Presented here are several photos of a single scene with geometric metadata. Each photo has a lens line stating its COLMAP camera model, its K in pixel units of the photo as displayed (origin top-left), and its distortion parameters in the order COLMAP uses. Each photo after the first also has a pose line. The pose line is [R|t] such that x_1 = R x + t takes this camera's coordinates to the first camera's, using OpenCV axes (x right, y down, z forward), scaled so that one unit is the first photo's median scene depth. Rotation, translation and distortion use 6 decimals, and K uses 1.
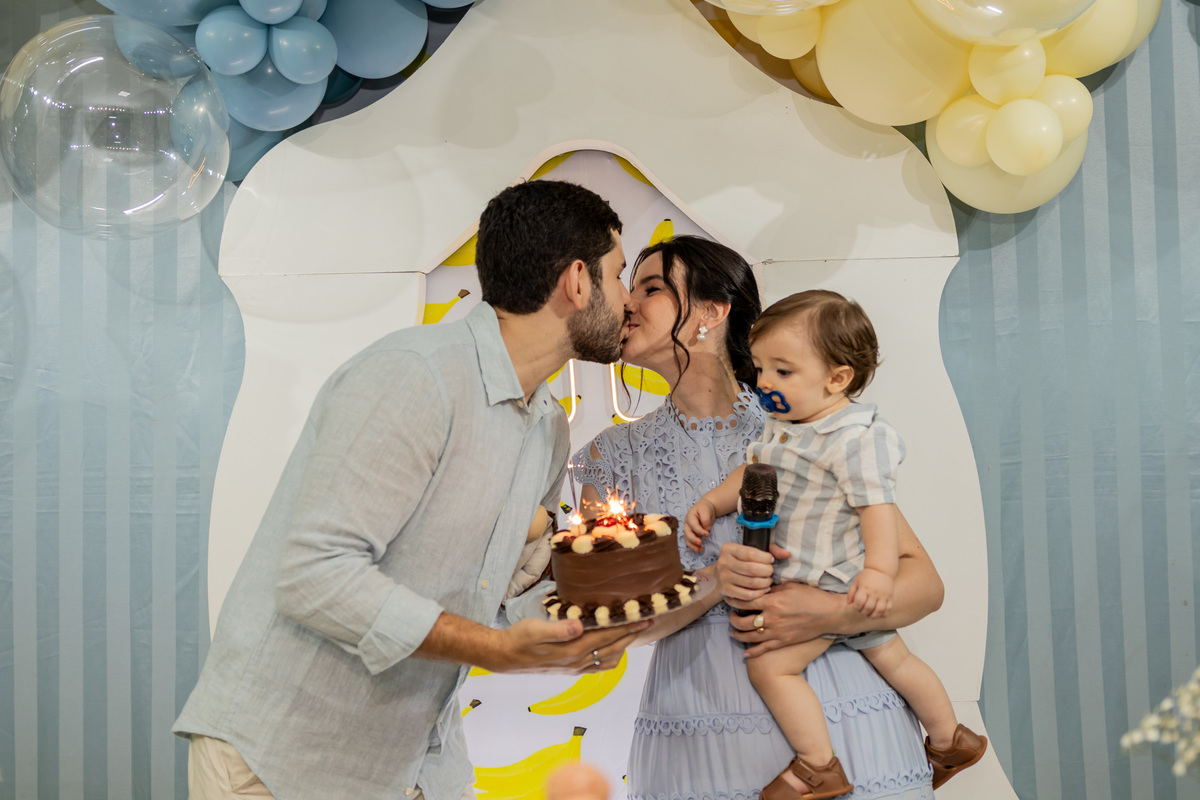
lens RADIAL K [[1381.0, 0, 591.8], [0, 1381.0, 354.4], [0, 0, 1]] dist [-0.004212, 0.000000]
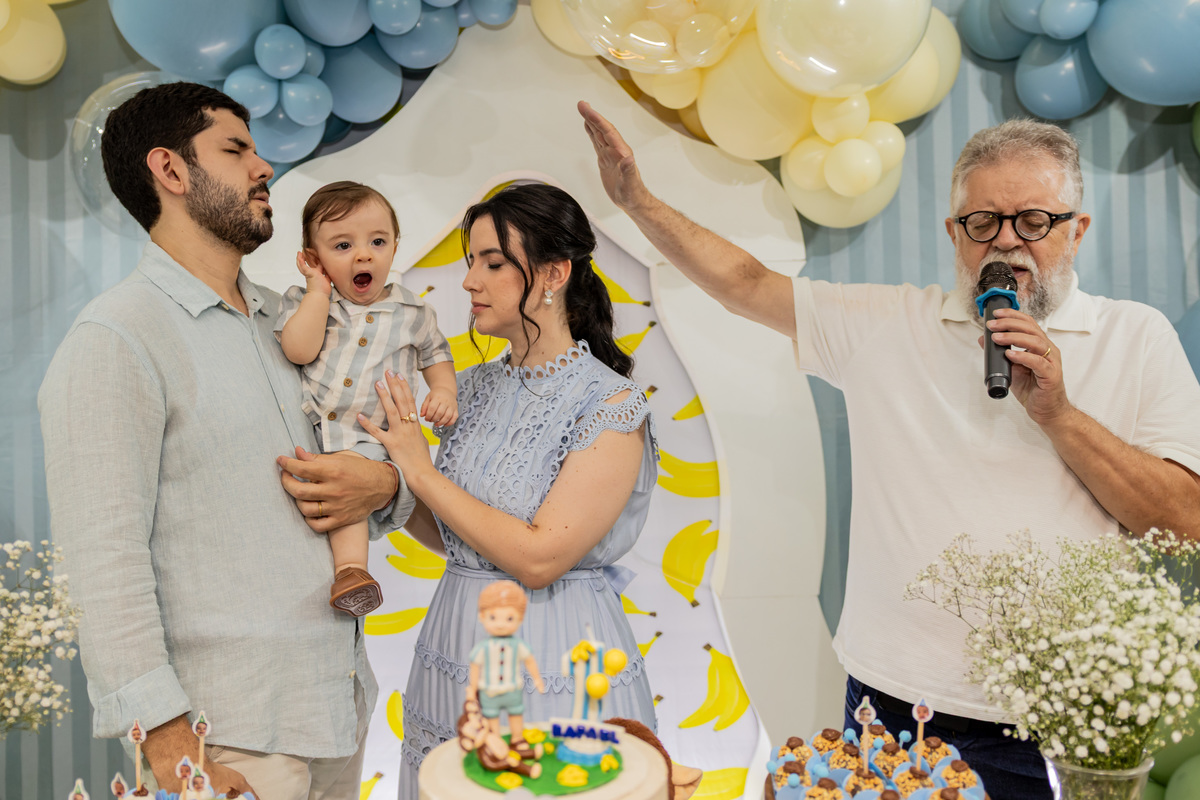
lens RADIAL K [[1070.0, 0, 551.1], [0, 1070.0, 373.3], [0, 0, 1]] dist [0.006547, -0.007564]
pose [[0.999854, 0.000478, 0.017090, 0.005037], [-0.000851, 0.999761, 0.021835, 0.014569], [-0.017076, -0.021846, 0.999616, -0.021864]]
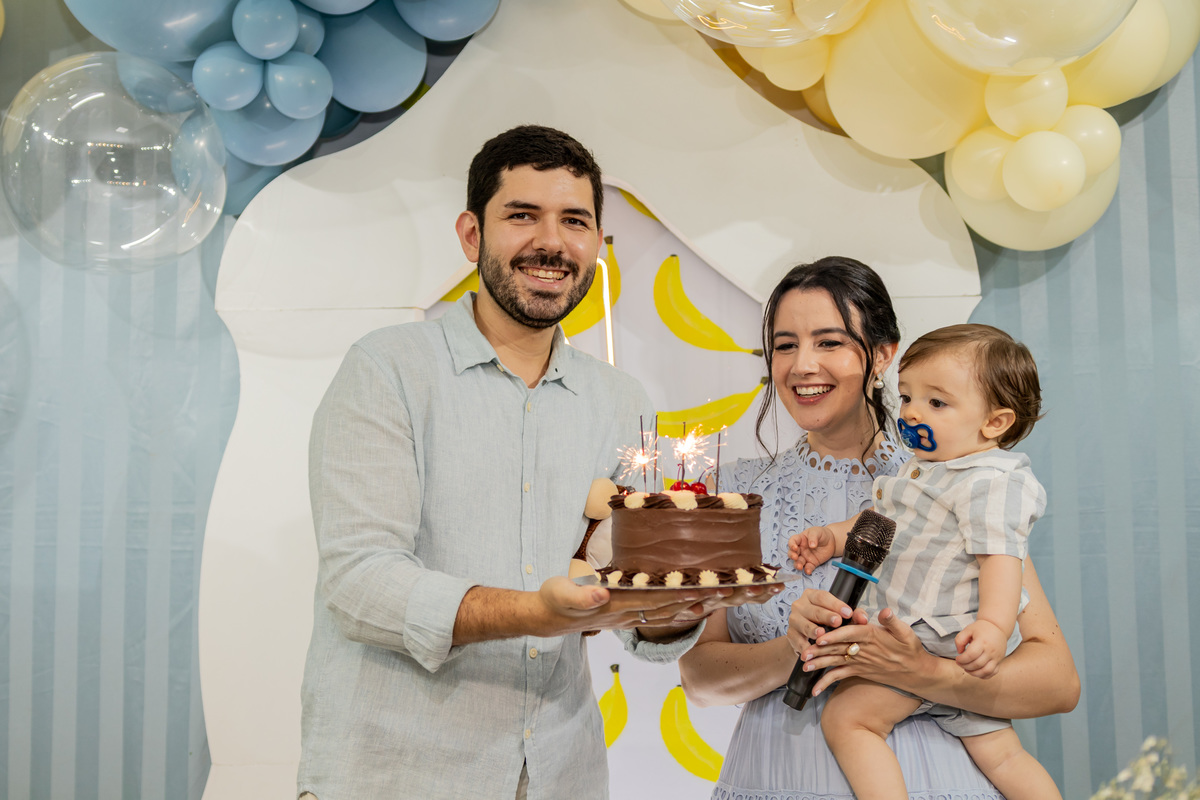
lens RADIAL K [[1447.5, 0, 494.8], [0, 1447.5, 344.7], [0, 0, 1]] dist [0.003814, 0.000000]
pose [[0.995496, 0.009461, -0.094330, 0.027309], [-0.012395, 0.999456, -0.030569, -0.002781], [0.093989, 0.031600, 0.995072, -0.016522]]
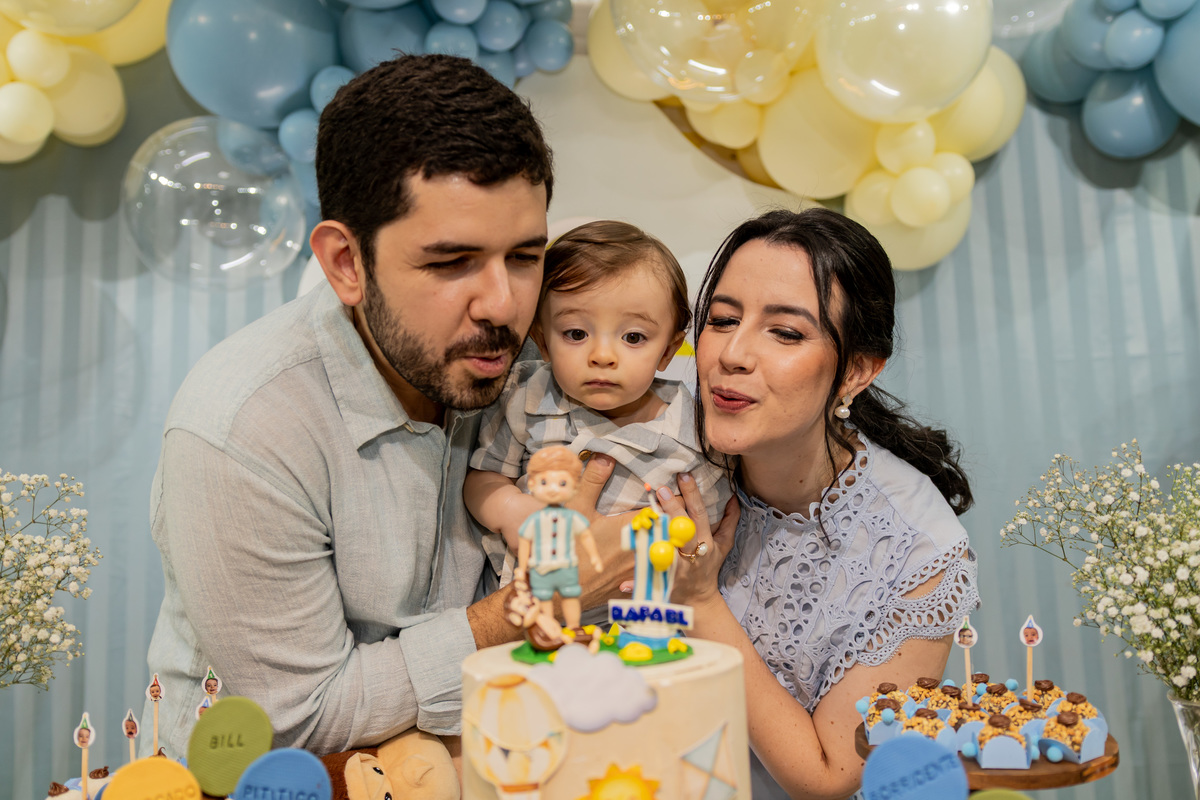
lens RADIAL K [[1093.4, 0, 591.6], [0, 1093.4, 375.1], [0, 0, 1]] dist [-0.000822, 0.008792]
pose [[0.999917, -0.012258, -0.004078, 0.007081], [0.011830, 0.995675, -0.092147, 0.080786], [0.005190, 0.092091, 0.995737, -0.001410]]
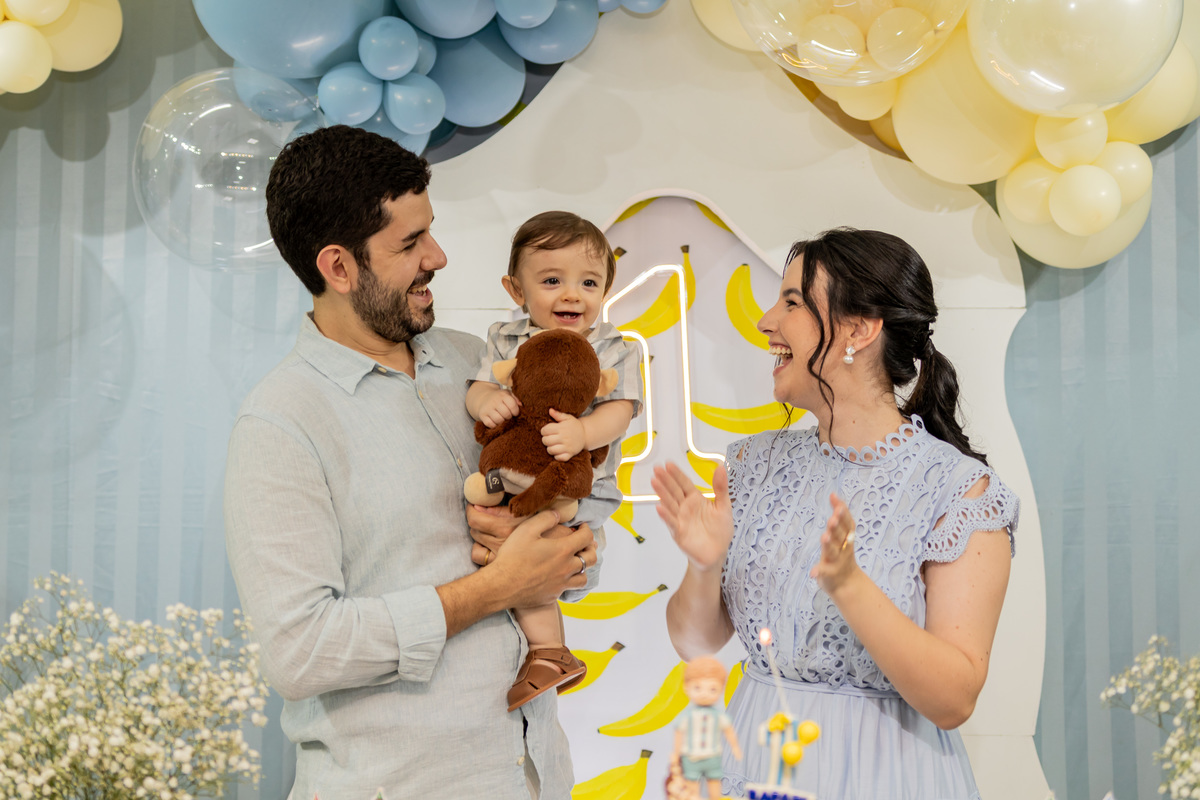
lens RADIAL K [[1561.6, 0, 567.9], [0, 1561.6, 378.9], [0, 0, 1]] dist [0.002736, 0.000000]
pose [[0.998577, 0.028172, -0.045281, -0.023643], [-0.028510, 0.999570, -0.006842, 0.000634], [0.045069, 0.008124, 0.998951, -0.186940]]
